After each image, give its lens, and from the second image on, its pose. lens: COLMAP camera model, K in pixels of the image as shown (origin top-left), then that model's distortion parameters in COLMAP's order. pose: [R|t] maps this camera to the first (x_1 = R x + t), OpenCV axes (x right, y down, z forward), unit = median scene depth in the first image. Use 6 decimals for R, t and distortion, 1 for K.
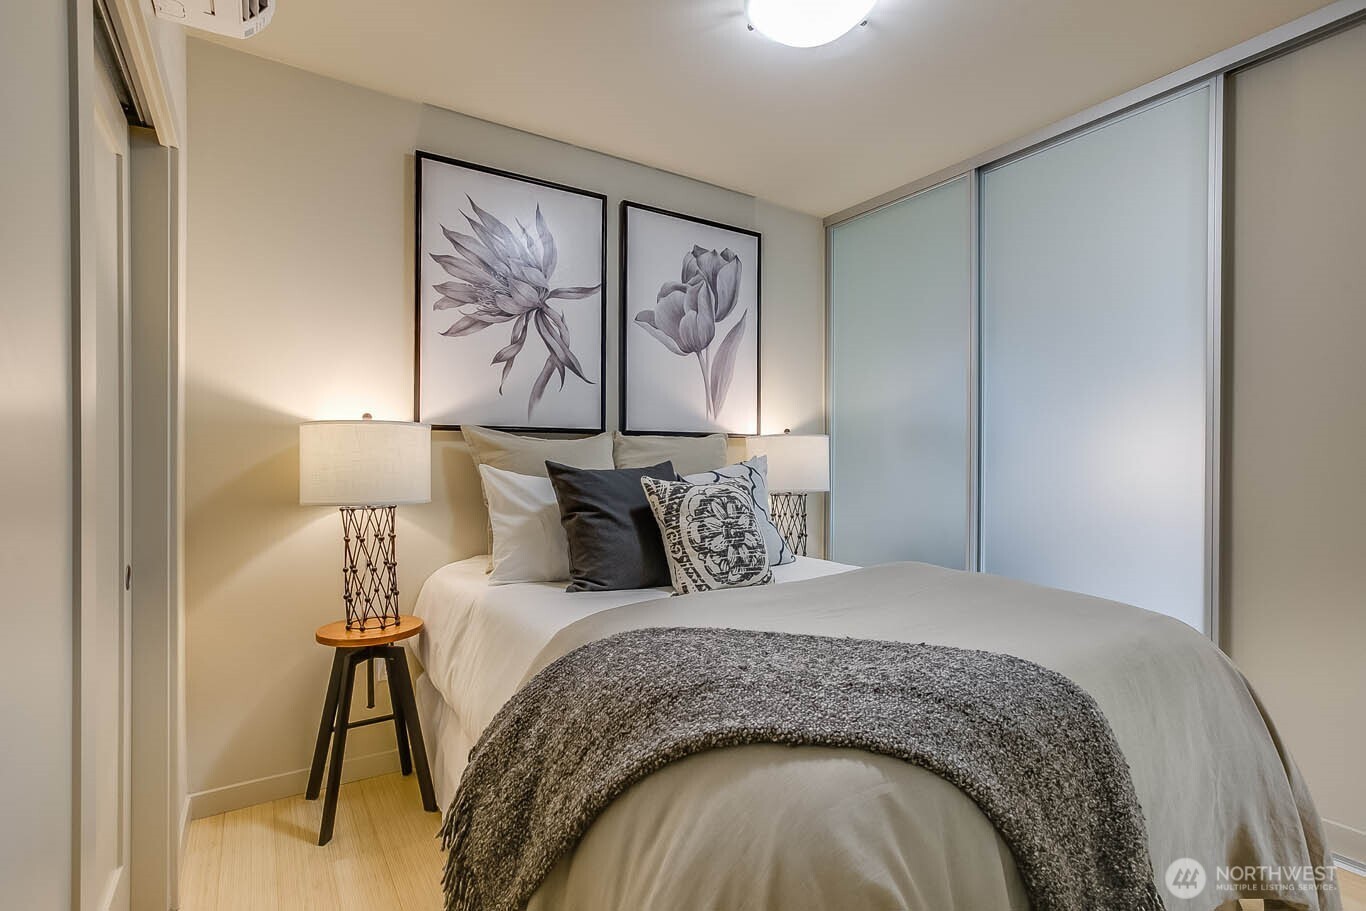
lens RADIAL K [[670.4, 0, 683.0], [0, 670.4, 455.5], [0, 0, 1]] dist [-0.056678, 0.040110]
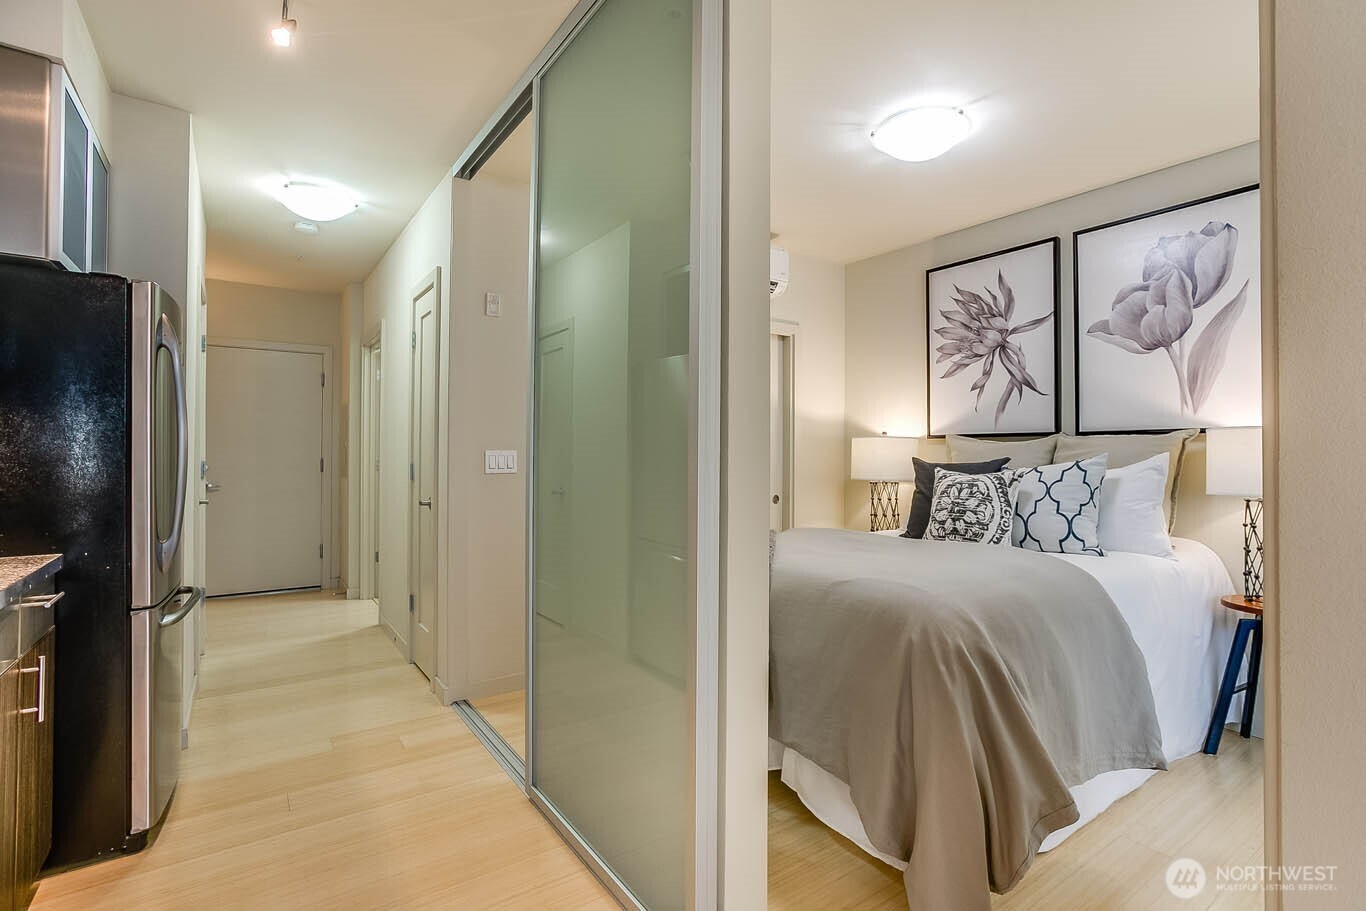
lens RADIAL K [[643.9, 0, 683.5], [0, 643.9, 450.8], [0, 0, 1]] dist [-0.049052, 0.023052]
pose [[0.013830, -0.009060, -0.999863, 1.152416], [-0.000817, 0.999959, -0.009072, 0.006583], [0.999904, 0.000943, 0.013822, 0.360726]]
